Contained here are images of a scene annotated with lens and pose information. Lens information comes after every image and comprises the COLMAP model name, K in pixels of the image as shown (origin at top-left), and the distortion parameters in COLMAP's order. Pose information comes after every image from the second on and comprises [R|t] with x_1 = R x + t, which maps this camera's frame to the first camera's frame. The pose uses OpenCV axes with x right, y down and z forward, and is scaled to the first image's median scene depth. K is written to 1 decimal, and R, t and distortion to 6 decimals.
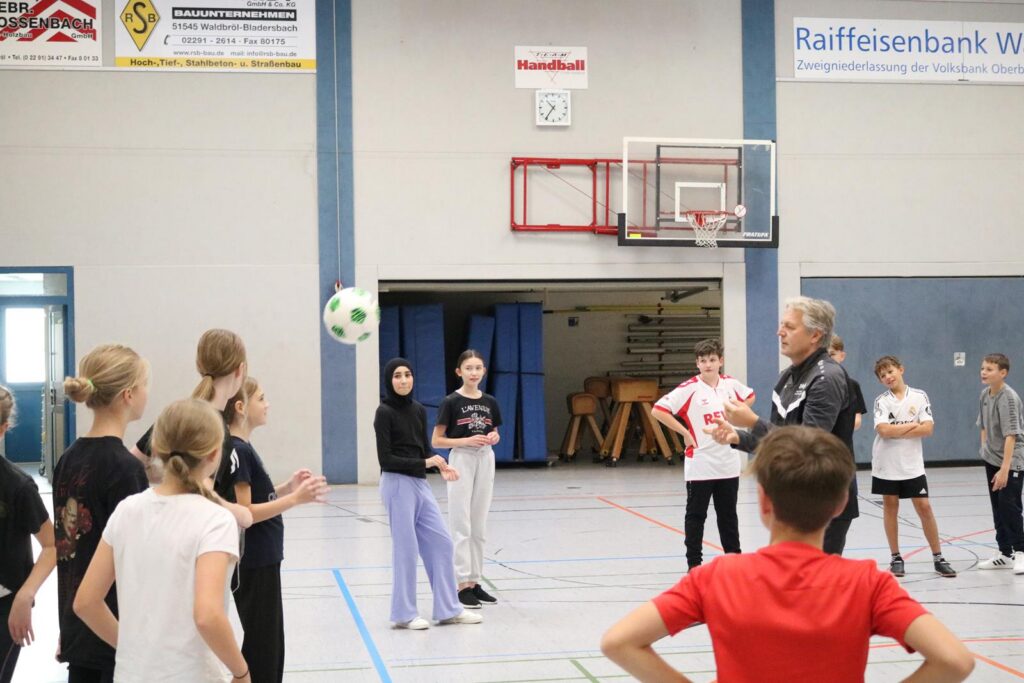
lens RADIAL K [[1559.6, 0, 512.9], [0, 1559.6, 341.1], [0, 0, 1]] dist [-0.065723, 0.149182]
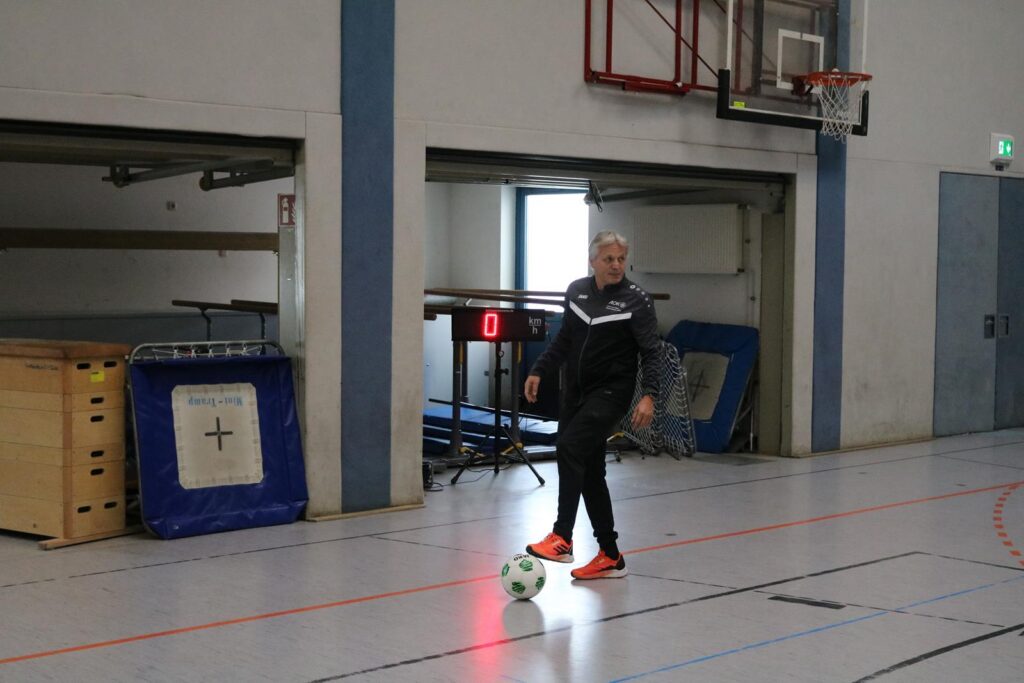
lens RADIAL K [[1579.3, 0, 509.6], [0, 1579.3, 337.8], [0, 0, 1]] dist [-0.055278, 0.124247]
pose [[0.829465, -0.012057, 0.558429, -0.374952], [-0.015215, 0.998908, 0.044167, 0.003526], [-0.558352, -0.045132, 0.828376, 0.495170]]
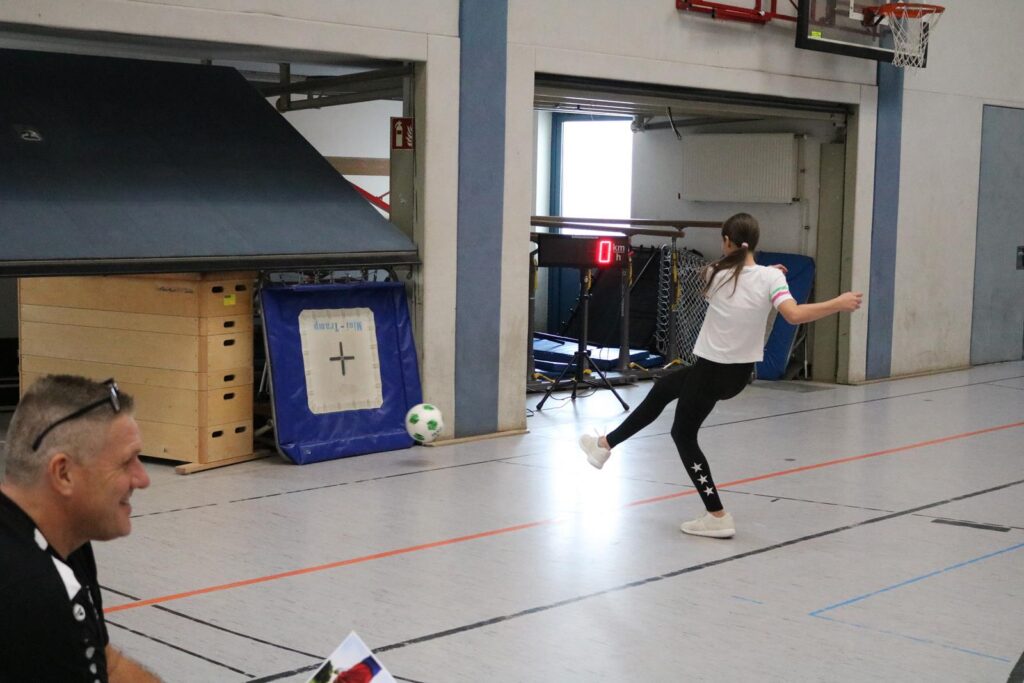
lens RADIAL K [[1579.3, 0, 509.6], [0, 1579.3, 337.8], [0, 0, 1]] dist [-0.055278, 0.124247]
pose [[0.794932, -0.032872, 0.605807, -0.434468], [-0.026639, 0.995677, 0.088981, 0.005324], [-0.606113, -0.086872, 0.790620, 0.536261]]
